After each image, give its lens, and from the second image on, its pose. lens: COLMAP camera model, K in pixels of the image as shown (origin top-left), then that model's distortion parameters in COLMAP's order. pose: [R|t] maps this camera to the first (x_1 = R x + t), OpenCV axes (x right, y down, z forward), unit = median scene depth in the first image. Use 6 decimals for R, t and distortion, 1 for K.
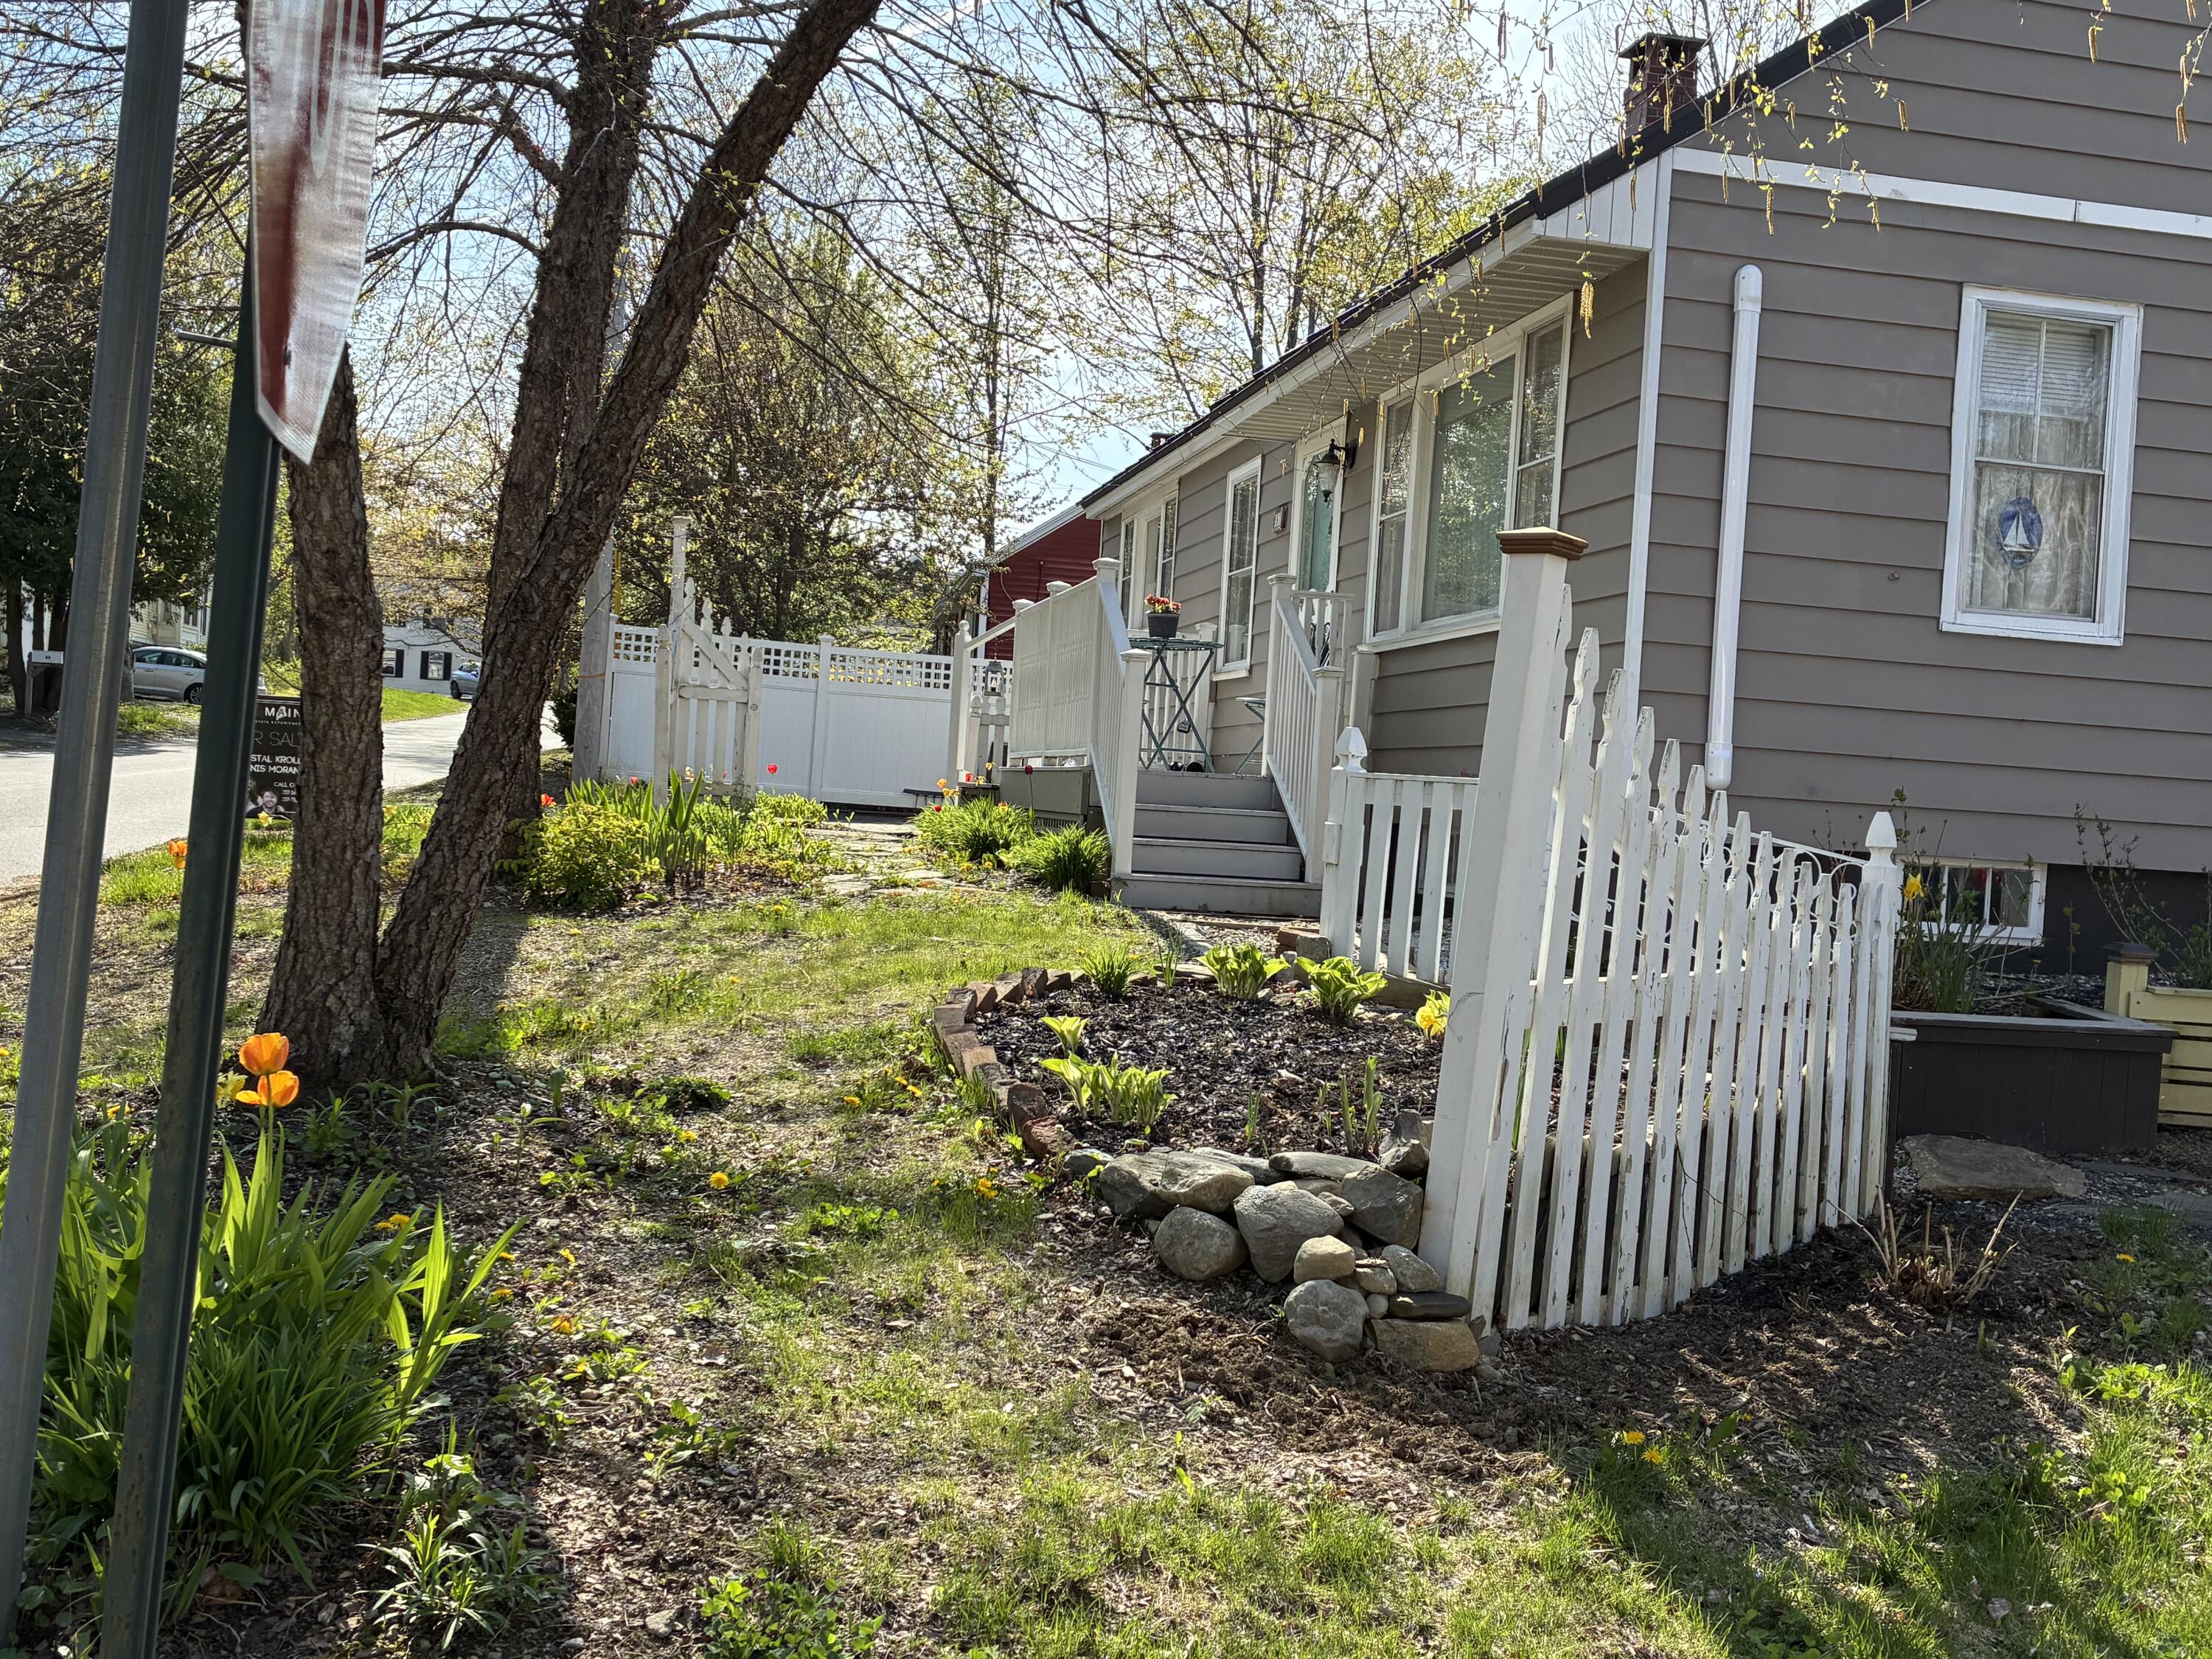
lens RADIAL K [[2163.9, 0, 1106.0], [0, 2163.9, 829.5], [0, 0, 1]] dist [0.007539, 0.005428]
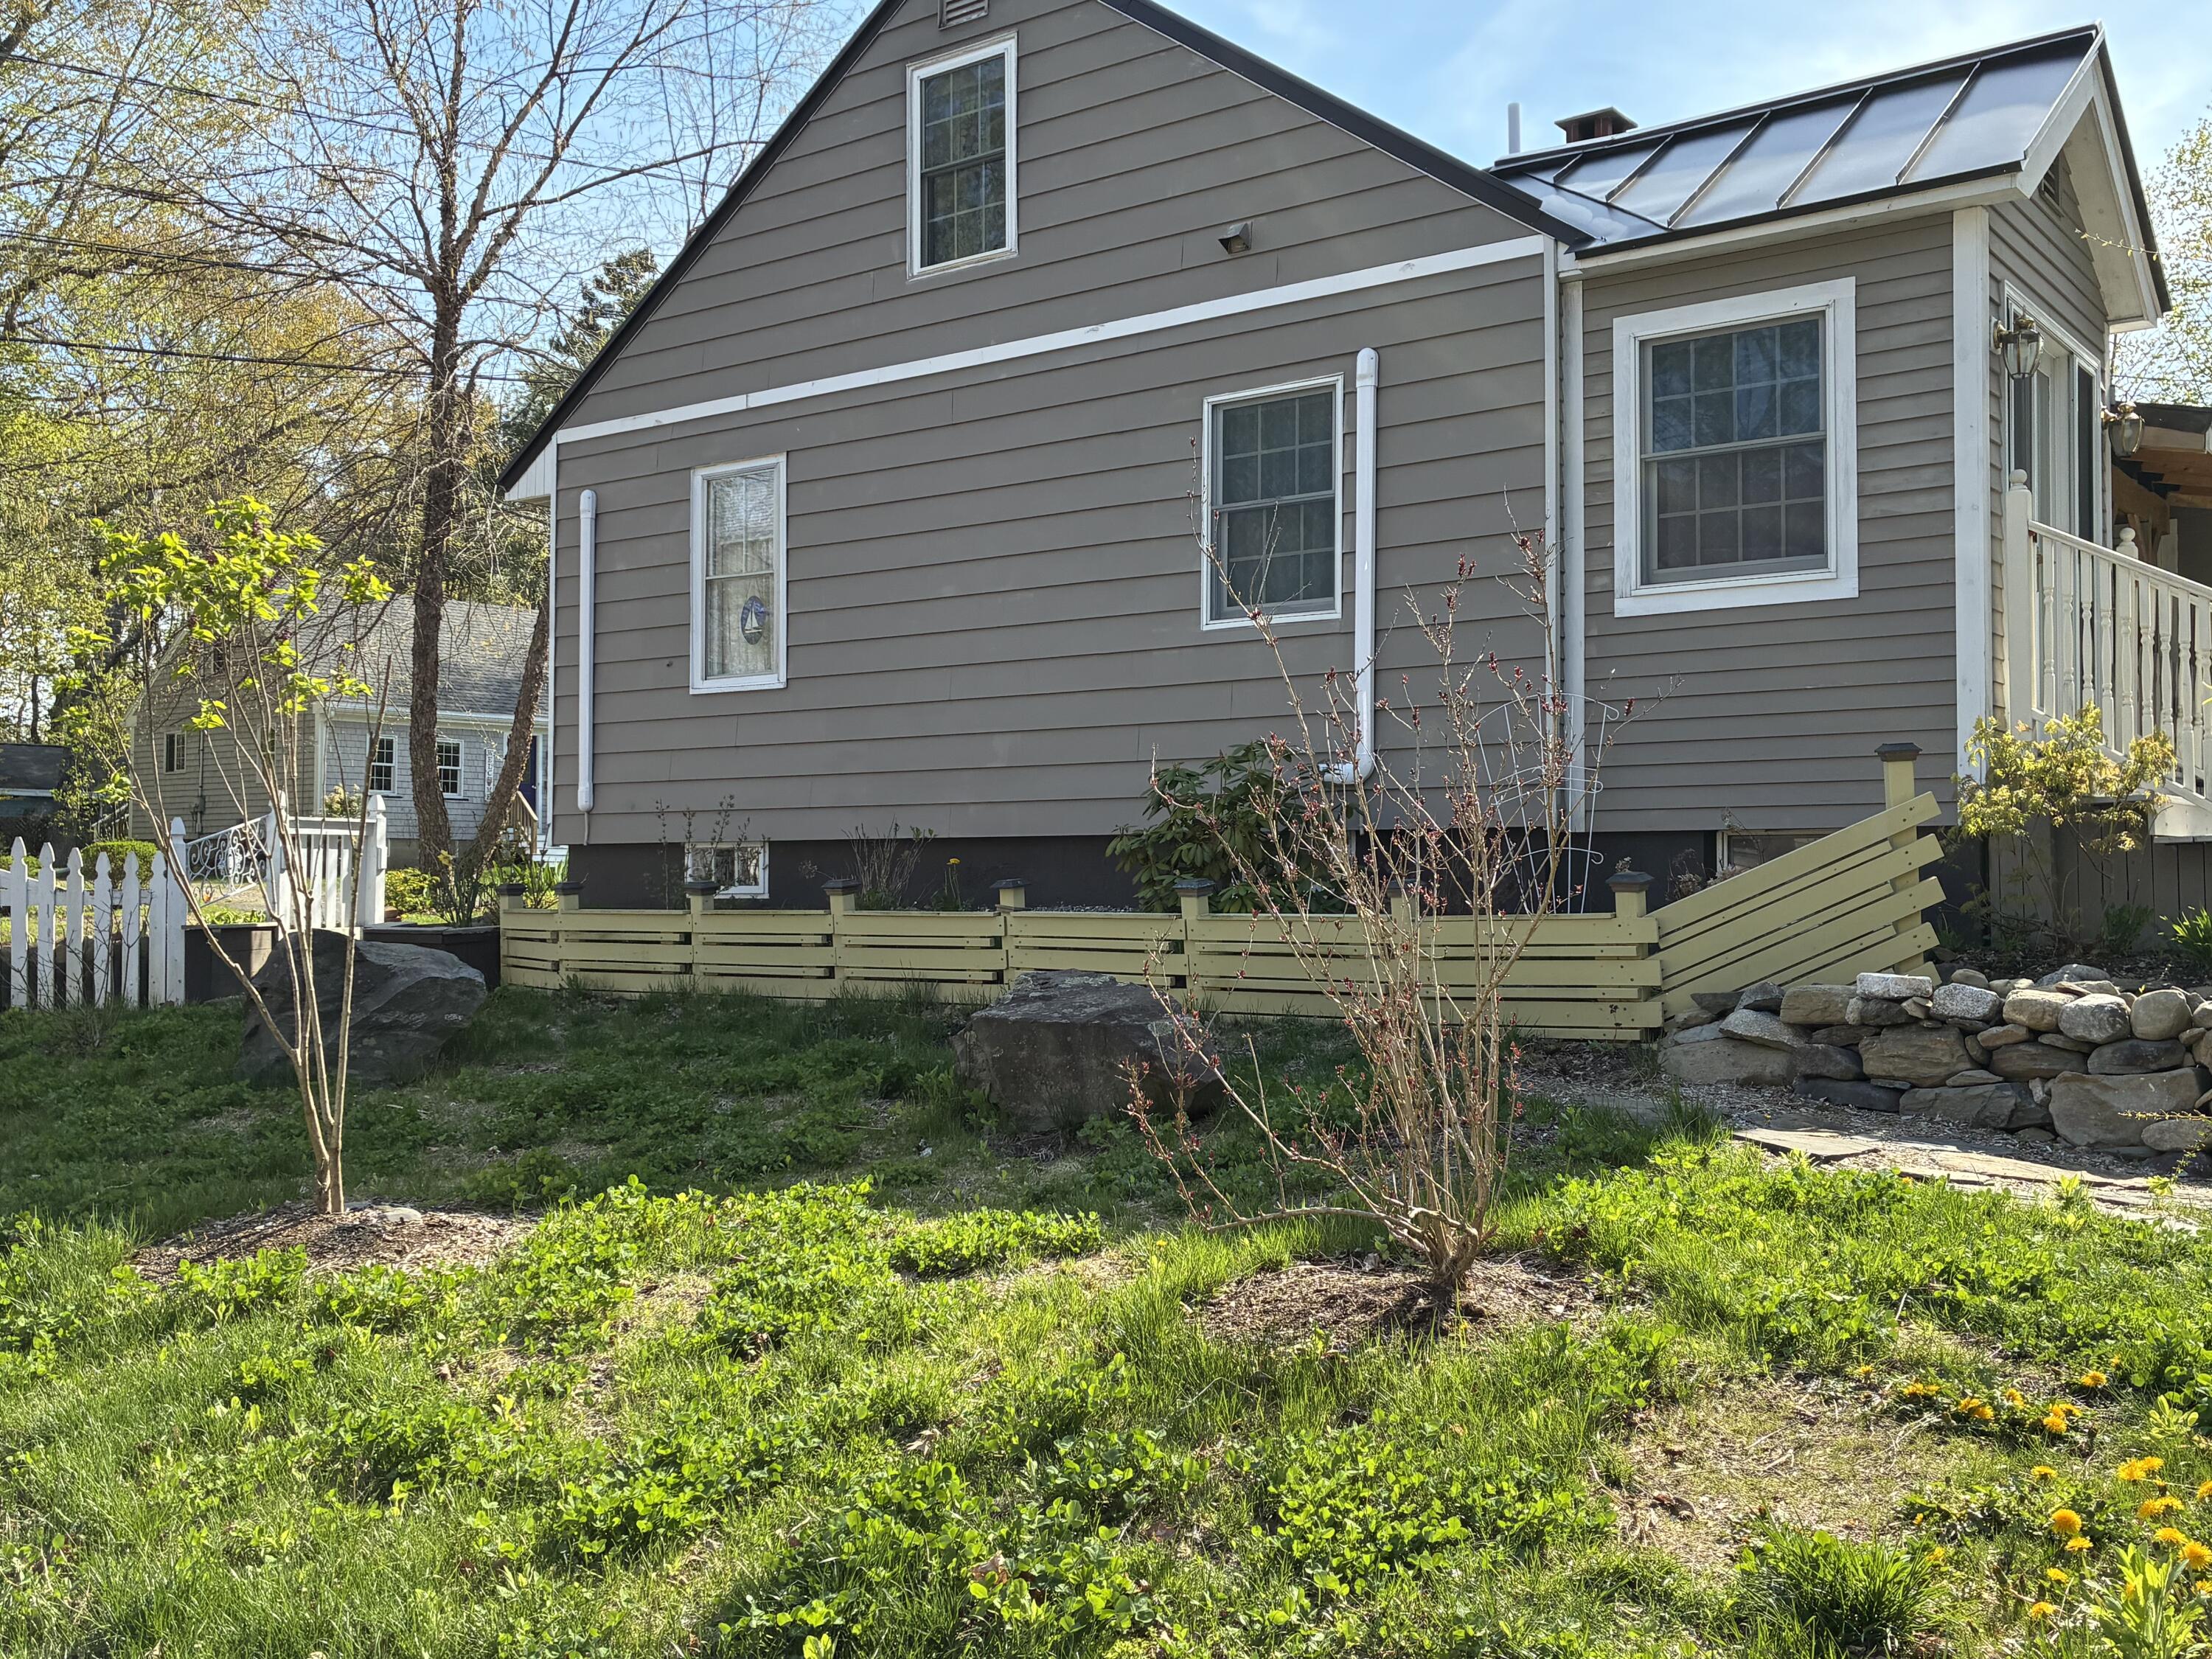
lens RADIAL K [[2163.9, 0, 1106.0], [0, 2163.9, 829.5], [0, 0, 1]] dist [0.007539, 0.005428]
pose [[0.649277, -0.077425, -0.756601, 1.689928], [0.039409, 0.996893, -0.068196, 0.116016], [0.759530, 0.014461, 0.650311, 0.227242]]
